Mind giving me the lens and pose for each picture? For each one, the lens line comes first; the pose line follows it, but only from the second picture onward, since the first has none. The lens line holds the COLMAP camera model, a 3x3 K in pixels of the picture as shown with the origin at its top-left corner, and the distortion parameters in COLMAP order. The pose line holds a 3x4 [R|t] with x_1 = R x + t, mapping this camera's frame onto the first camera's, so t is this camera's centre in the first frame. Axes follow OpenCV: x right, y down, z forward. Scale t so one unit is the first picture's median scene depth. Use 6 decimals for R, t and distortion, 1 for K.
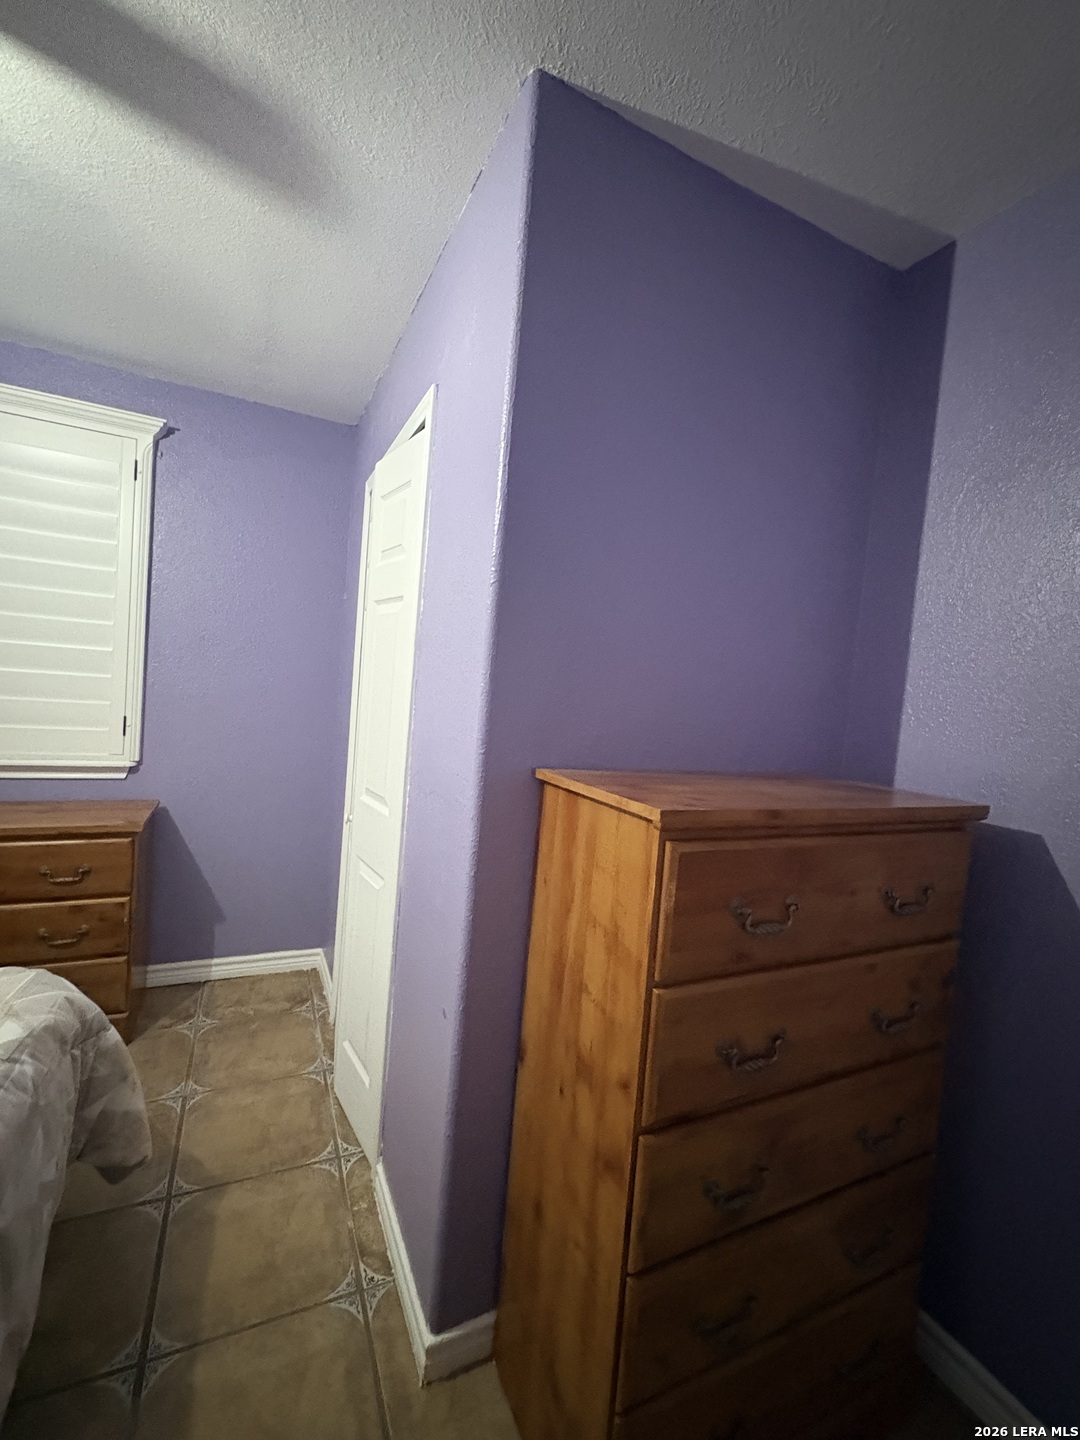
lens RADIAL K [[619.1, 0, 540.0], [0, 619.1, 720.0], [0, 0, 1]] dist [0.001622, -0.000432]
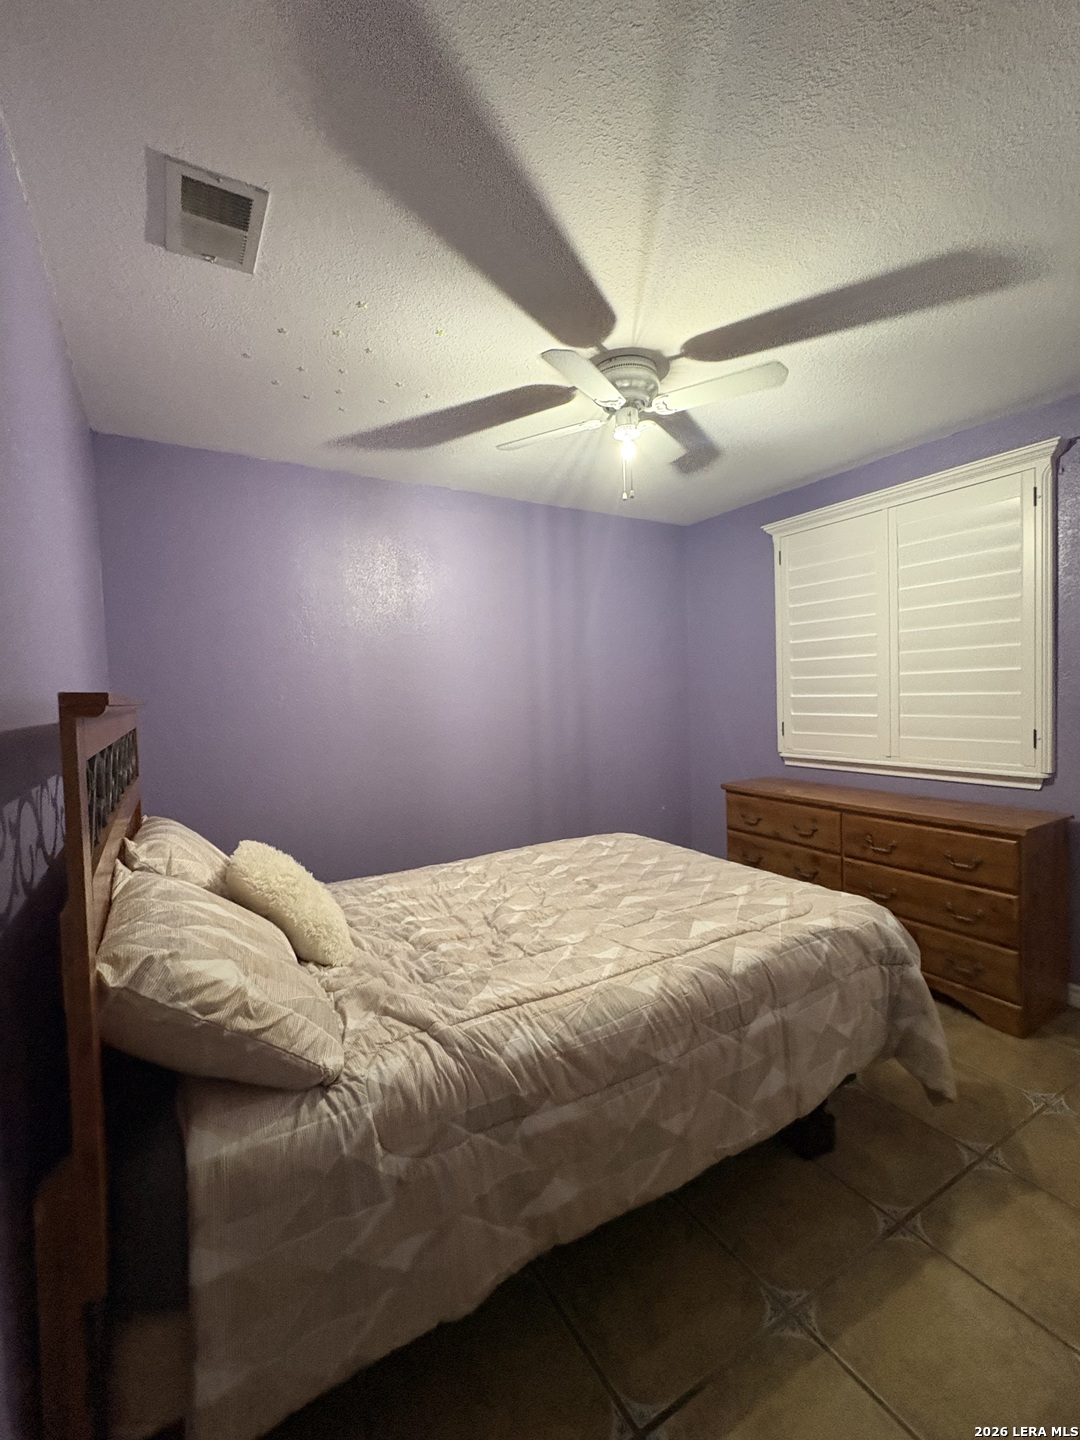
lens RADIAL K [[619.1, 0, 540.0], [0, 619.1, 720.0], [0, 0, 1]] dist [0.001622, -0.000432]
pose [[0.095800, -0.038918, -0.994640, 0.342332], [-0.014503, 0.999075, -0.040489, 0.037535], [0.995295, 0.018304, 0.095146, 0.071505]]
